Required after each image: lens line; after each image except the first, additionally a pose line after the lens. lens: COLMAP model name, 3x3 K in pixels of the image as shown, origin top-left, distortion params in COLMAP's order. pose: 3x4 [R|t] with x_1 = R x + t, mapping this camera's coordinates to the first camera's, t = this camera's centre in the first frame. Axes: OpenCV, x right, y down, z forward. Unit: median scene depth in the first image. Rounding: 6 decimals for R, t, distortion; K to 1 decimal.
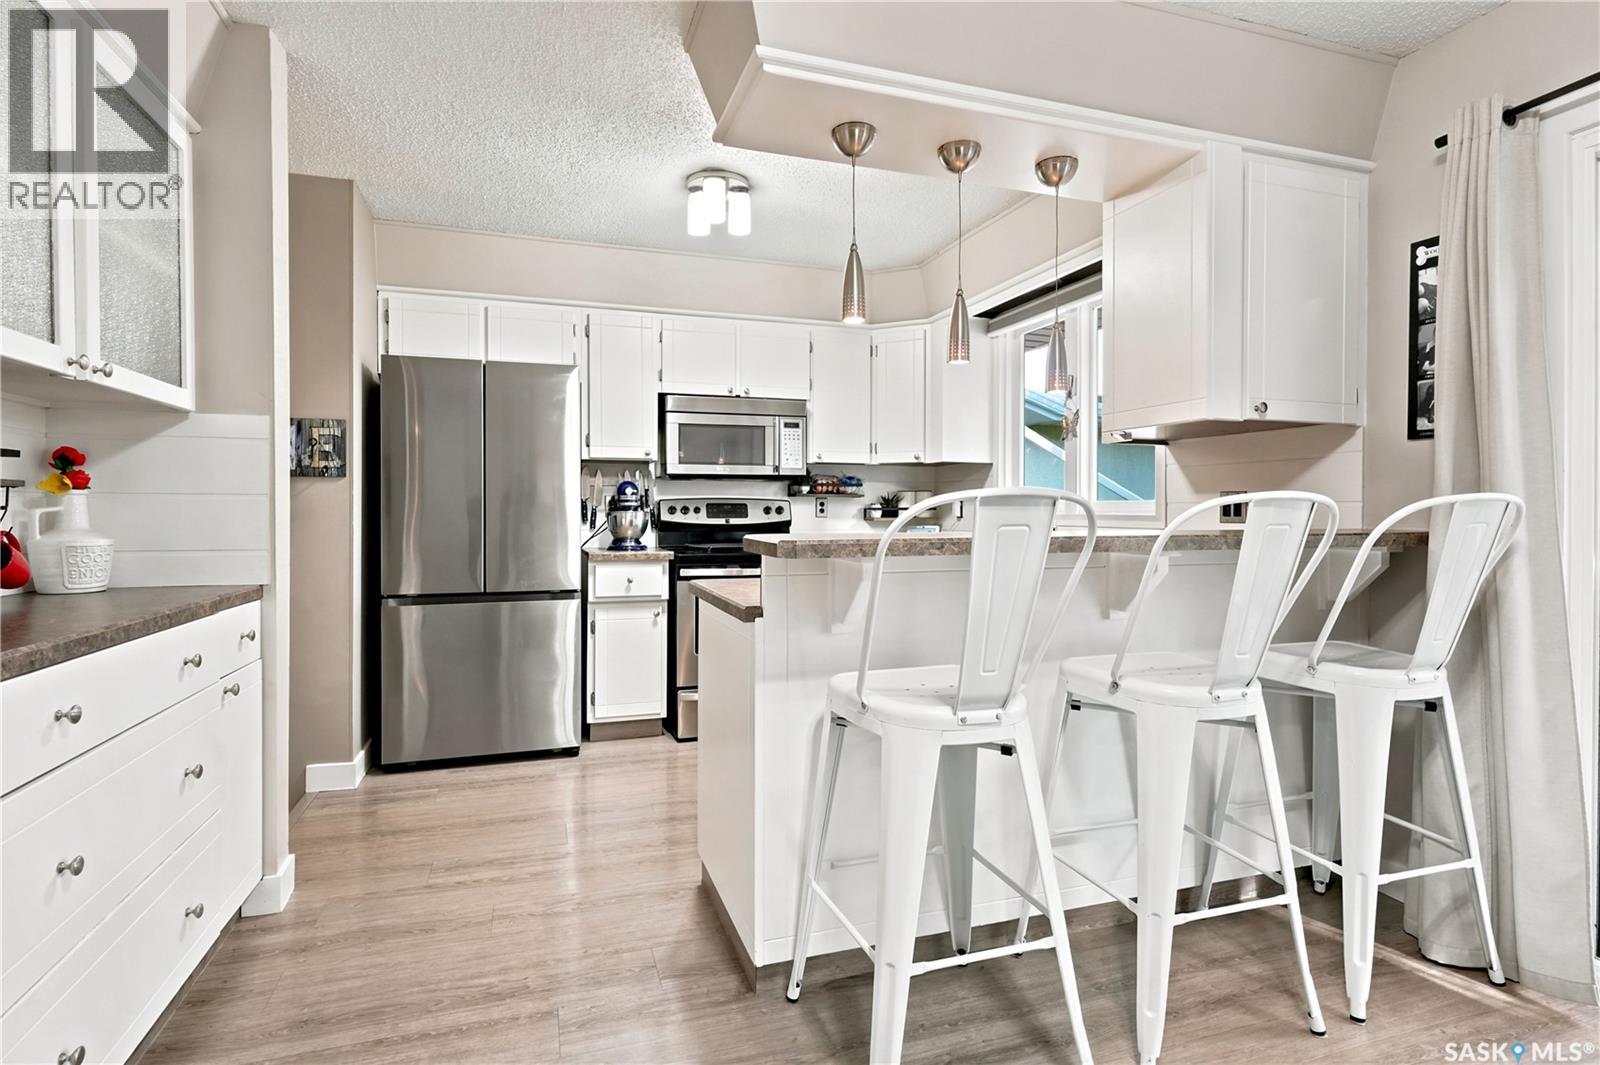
lens RADIAL K [[812.1, 0, 800.1], [0, 812.1, 515.7], [0, 0, 1]] dist [-0.000571, -0.000289]
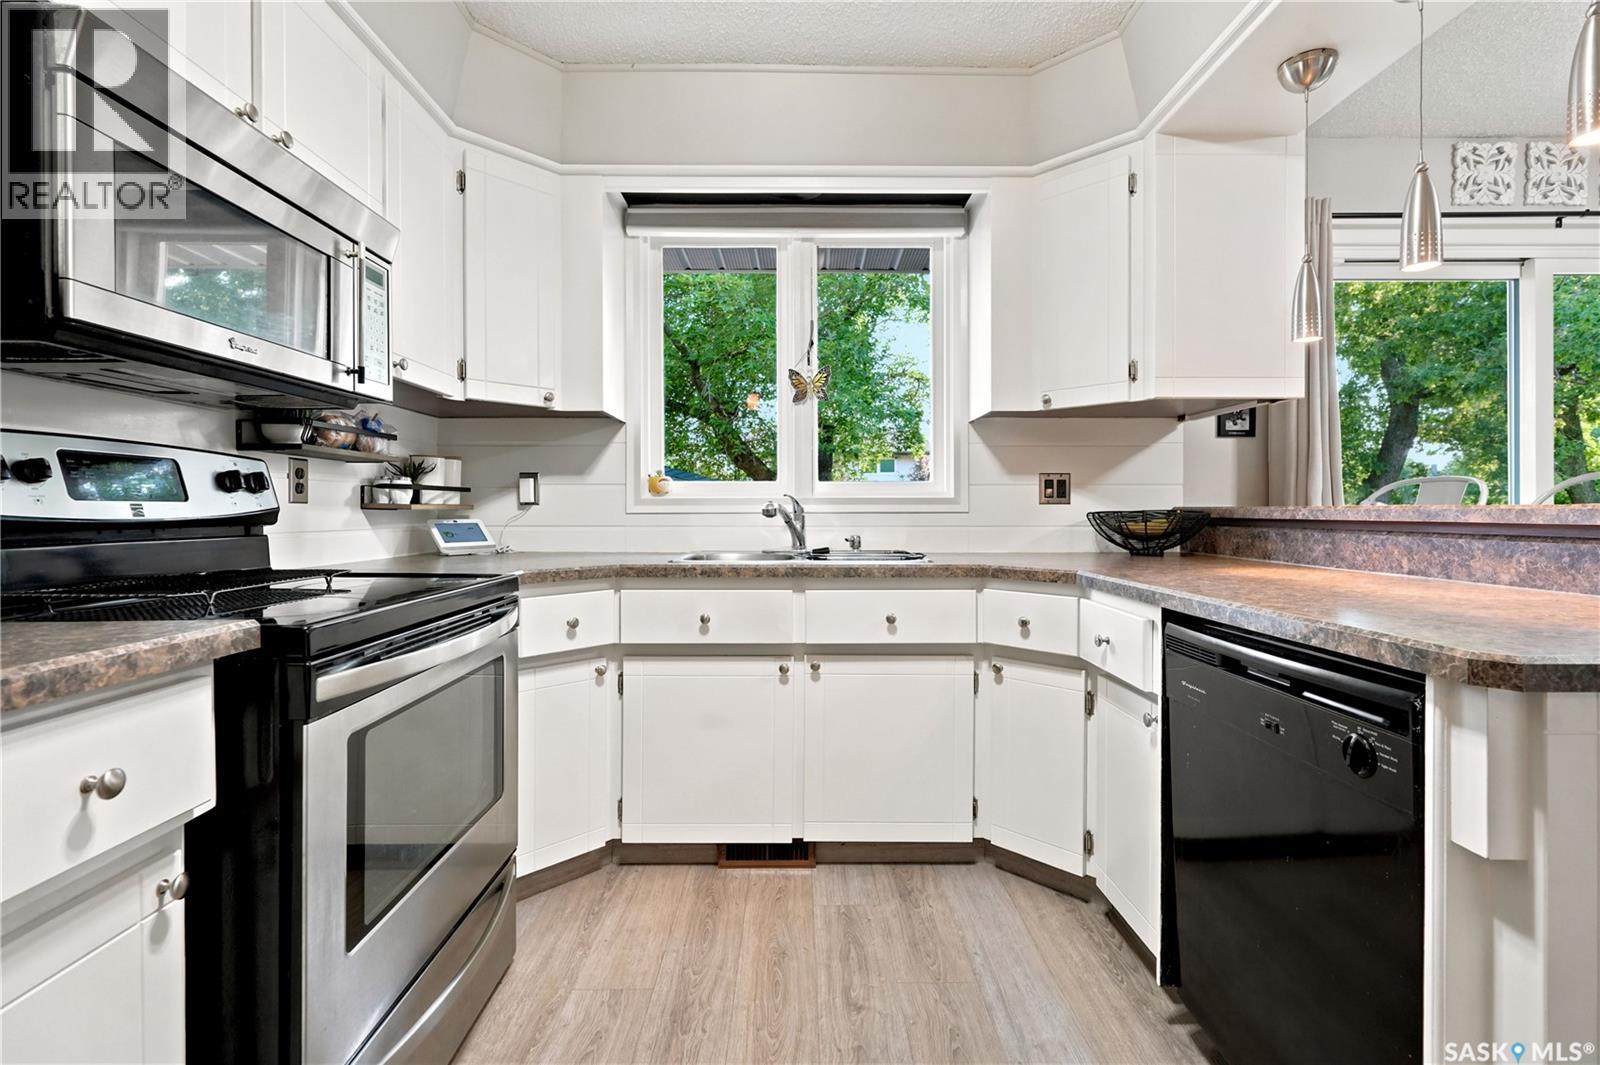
lens RADIAL K [[726.1, 0, 802.1], [0, 726.1, 513.6], [0, 0, 1]] dist [-0.001567, 0.000296]
pose [[0.302607, -0.007567, 0.953085, -0.311842], [0.008355, 0.999951, 0.005286, 0.009478], [-0.953079, 0.006363, 0.302655, 0.724784]]
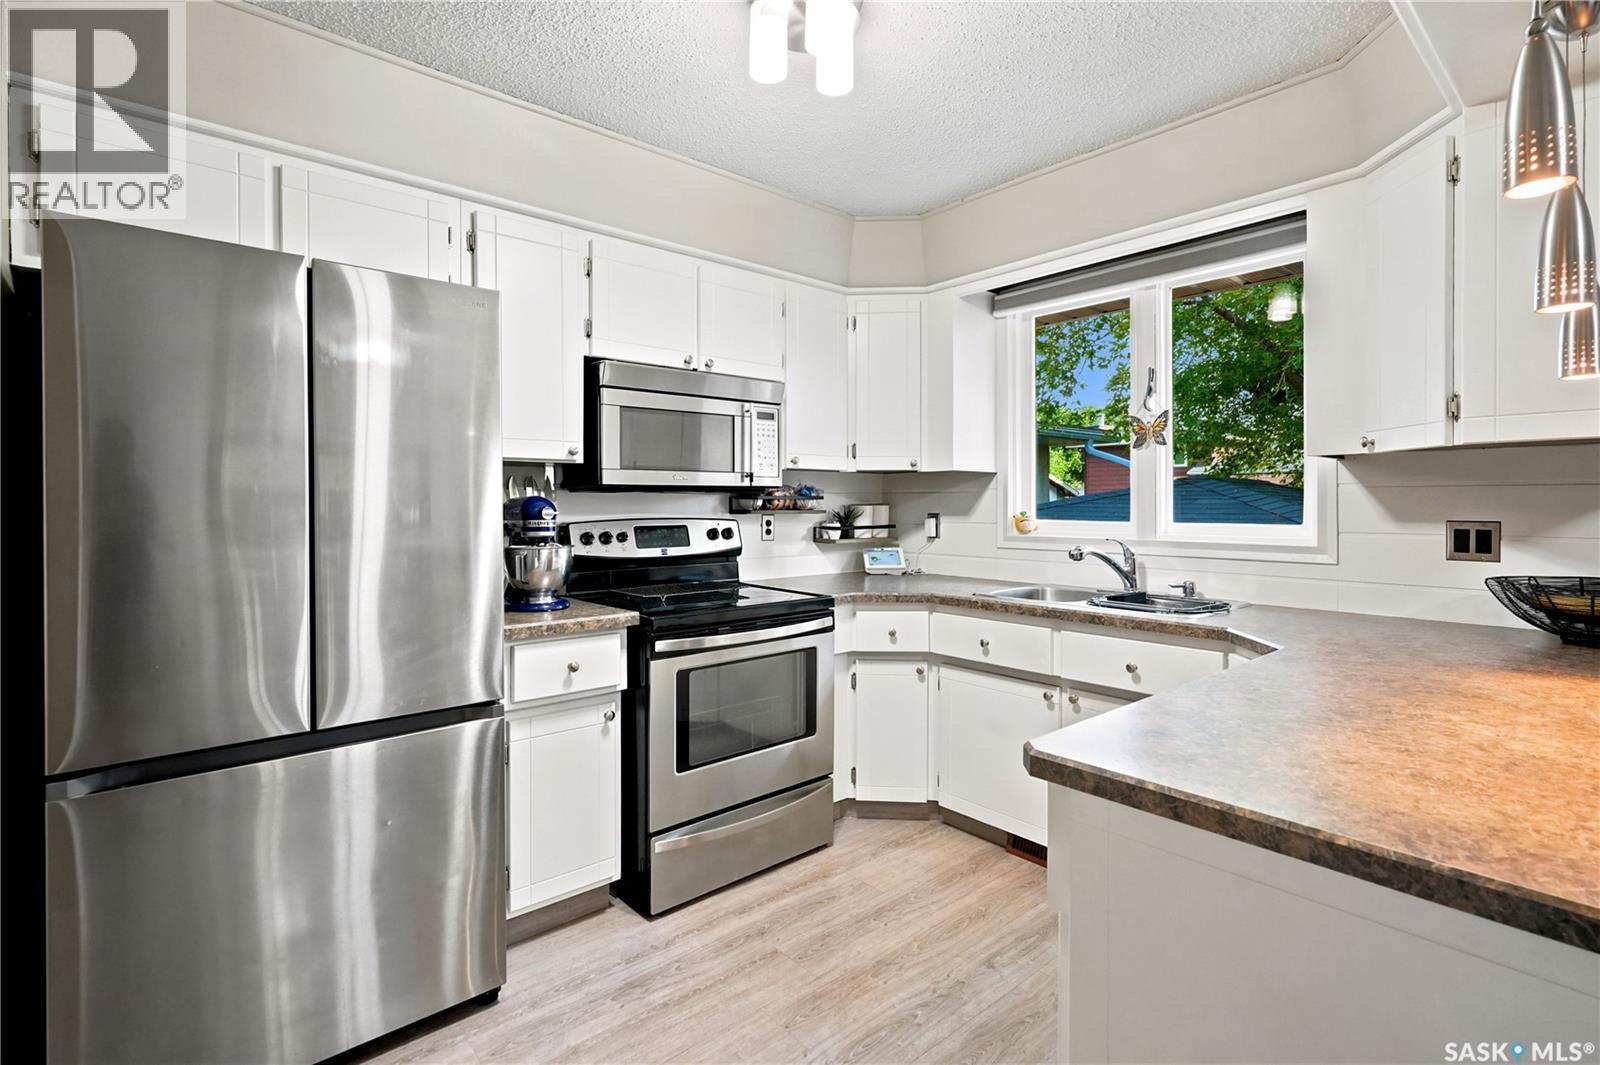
lens RADIAL K [[758.2, 0, 798.5], [0, 758.2, 502.8], [0, 0, 1]] dist [0.000788, 0.000409]
pose [[0.923200, -0.003479, 0.384304, -0.253083], [0.006129, 0.999965, -0.005670, -0.033621], [-0.384271, 0.007590, 0.923189, 0.400392]]
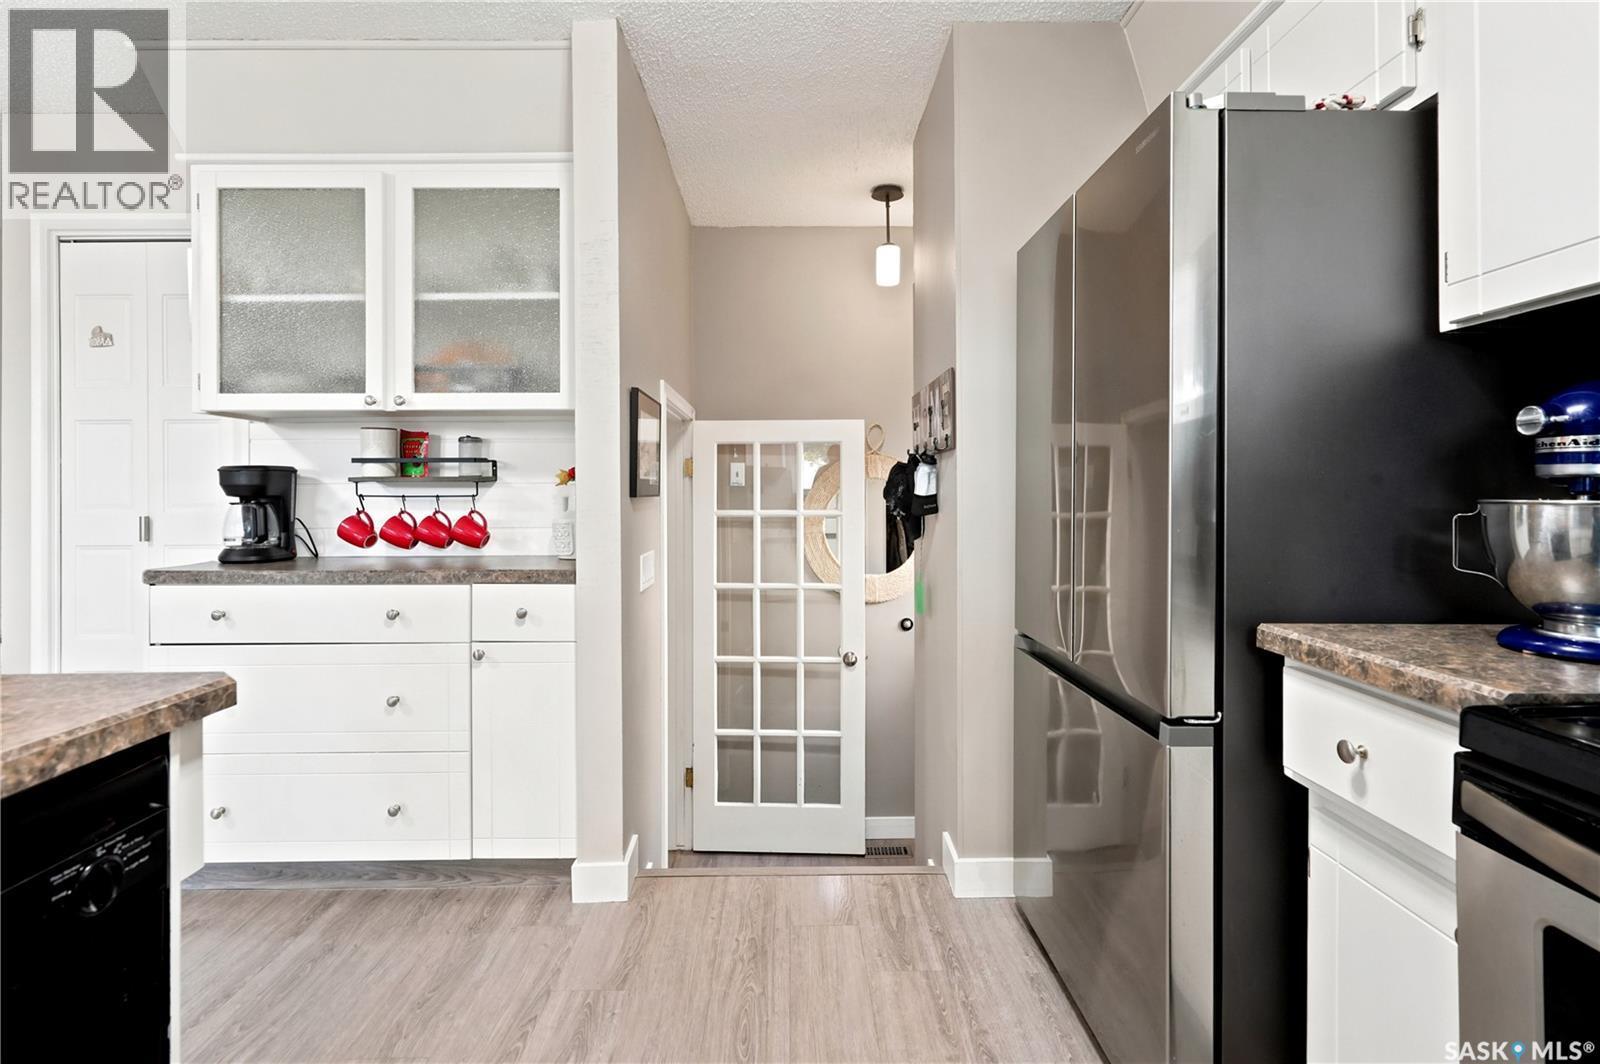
lens RADIAL K [[752.0, 0, 802.3], [0, 752.0, 496.0], [0, 0, 1]] dist [0.000541, 0.000370]
pose [[-0.300138, 0.002161, -0.953893, 0.082754], [-0.004550, 0.999983, 0.003697, -0.006874], [0.953885, 0.005450, -0.300123, 0.843169]]
